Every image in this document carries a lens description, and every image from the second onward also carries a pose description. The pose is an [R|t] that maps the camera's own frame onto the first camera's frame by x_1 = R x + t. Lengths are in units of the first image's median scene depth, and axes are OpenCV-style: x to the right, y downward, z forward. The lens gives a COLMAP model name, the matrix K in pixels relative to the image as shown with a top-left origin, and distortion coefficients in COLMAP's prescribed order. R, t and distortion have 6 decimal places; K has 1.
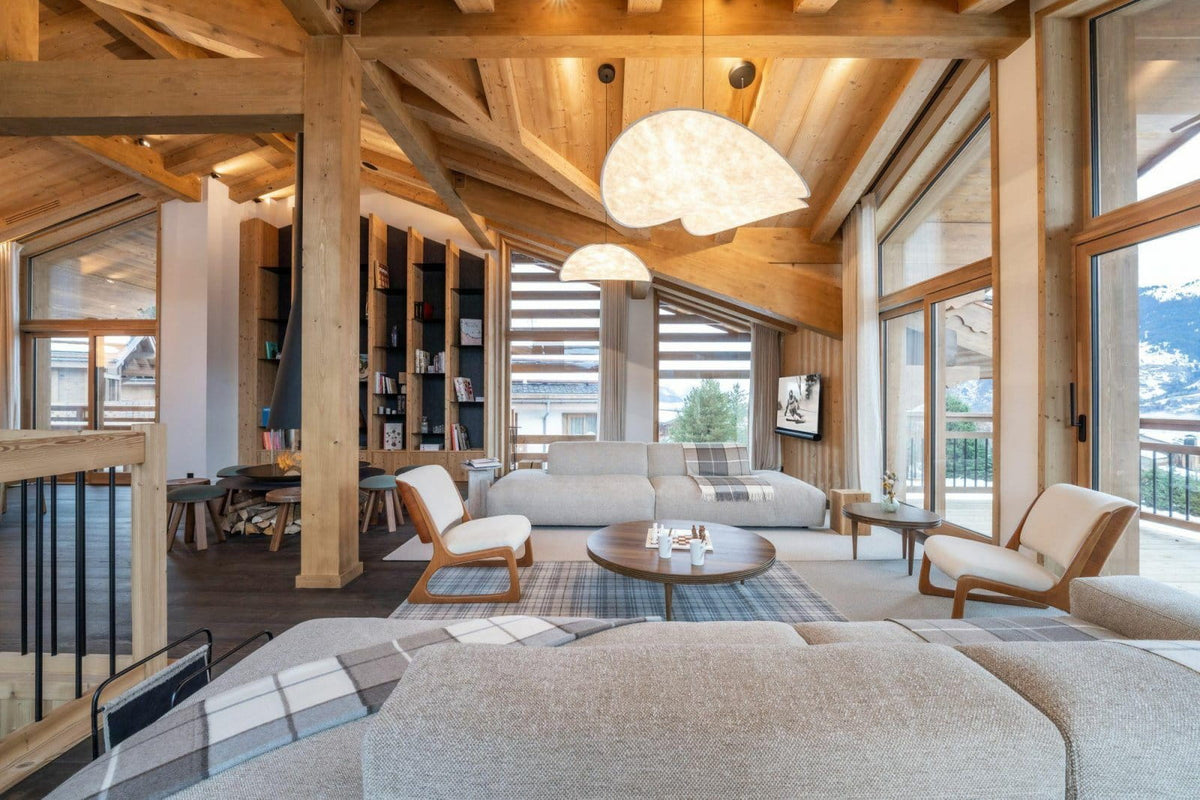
lens RADIAL K [[477.3, 0, 596.6], [0, 477.3, 399.9], [0, 0, 1]] dist [-0.007369, -0.002001]
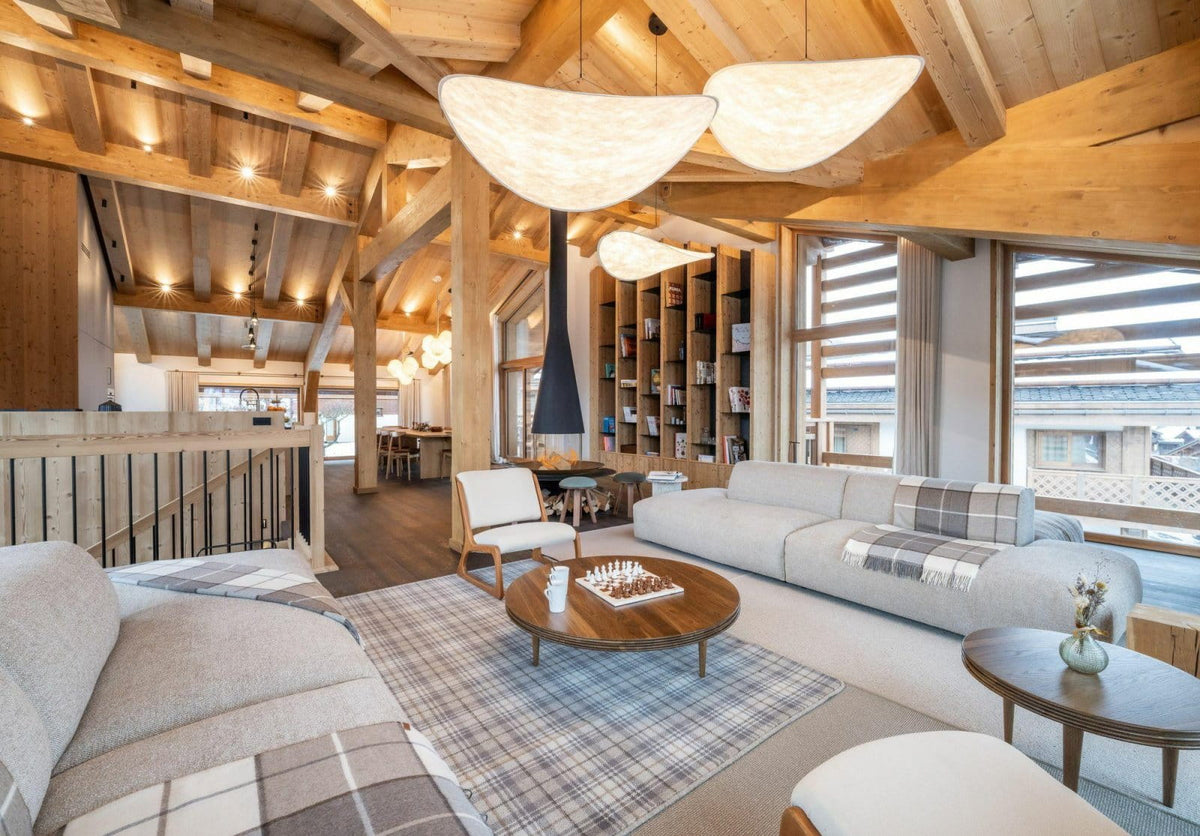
lens RADIAL K [[491.3, 0, 598.3], [0, 491.3, 422.0], [0, 0, 1]] dist [-0.014976, -0.000074]
pose [[0.635684, 0.016789, -0.771767, 0.441323], [0.001167, 0.999741, 0.022710, -0.000305], [0.771948, -0.015337, 0.635500, 0.255462]]
